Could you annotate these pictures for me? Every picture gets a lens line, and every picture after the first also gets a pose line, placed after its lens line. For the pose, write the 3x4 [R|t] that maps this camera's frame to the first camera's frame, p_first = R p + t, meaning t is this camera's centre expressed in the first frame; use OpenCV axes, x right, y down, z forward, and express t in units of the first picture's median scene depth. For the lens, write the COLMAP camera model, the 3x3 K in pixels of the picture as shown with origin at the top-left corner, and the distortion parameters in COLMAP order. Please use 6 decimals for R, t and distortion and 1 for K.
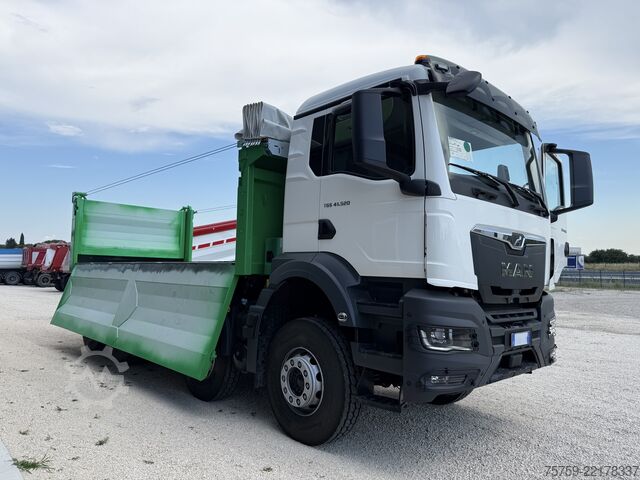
lens RADIAL K [[456.7, 0, 317.9], [0, 456.7, 241.0], [0, 0, 1]] dist [0.007113, -0.004965]
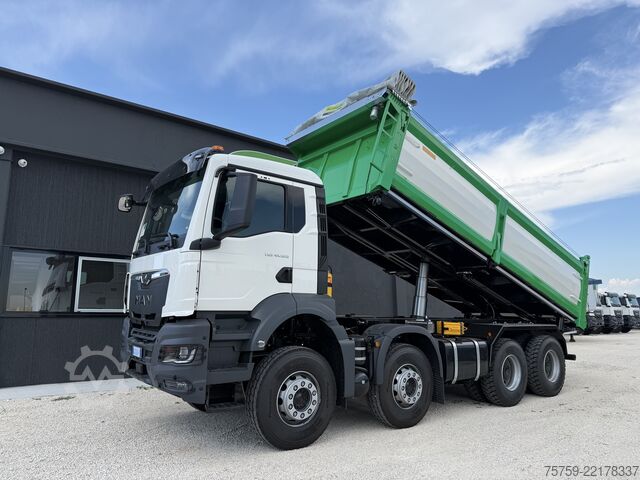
lens RADIAL K [[450.9, 0, 320.0], [0, 450.9, 240.0], [0, 0, 1]] dist [0.019050, -0.005763]
pose [[-0.105612, -0.196279, -0.974844, 1.722008], [0.020333, 0.979695, -0.199458, 0.167889], [0.994200, -0.040887, -0.099477, 1.661663]]
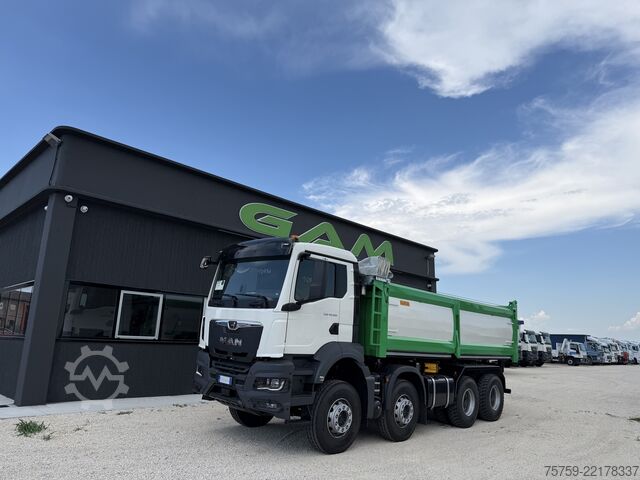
lens RADIAL K [[456.7, 0, 317.9], [0, 456.7, 241.0], [0, 0, 1]] dist [0.007113, -0.004965]
pose [[0.044751, -0.235478, -0.970849, 2.340165], [-0.023590, 0.971302, -0.236675, 0.098027], [0.998720, 0.033494, 0.037911, 1.269706]]
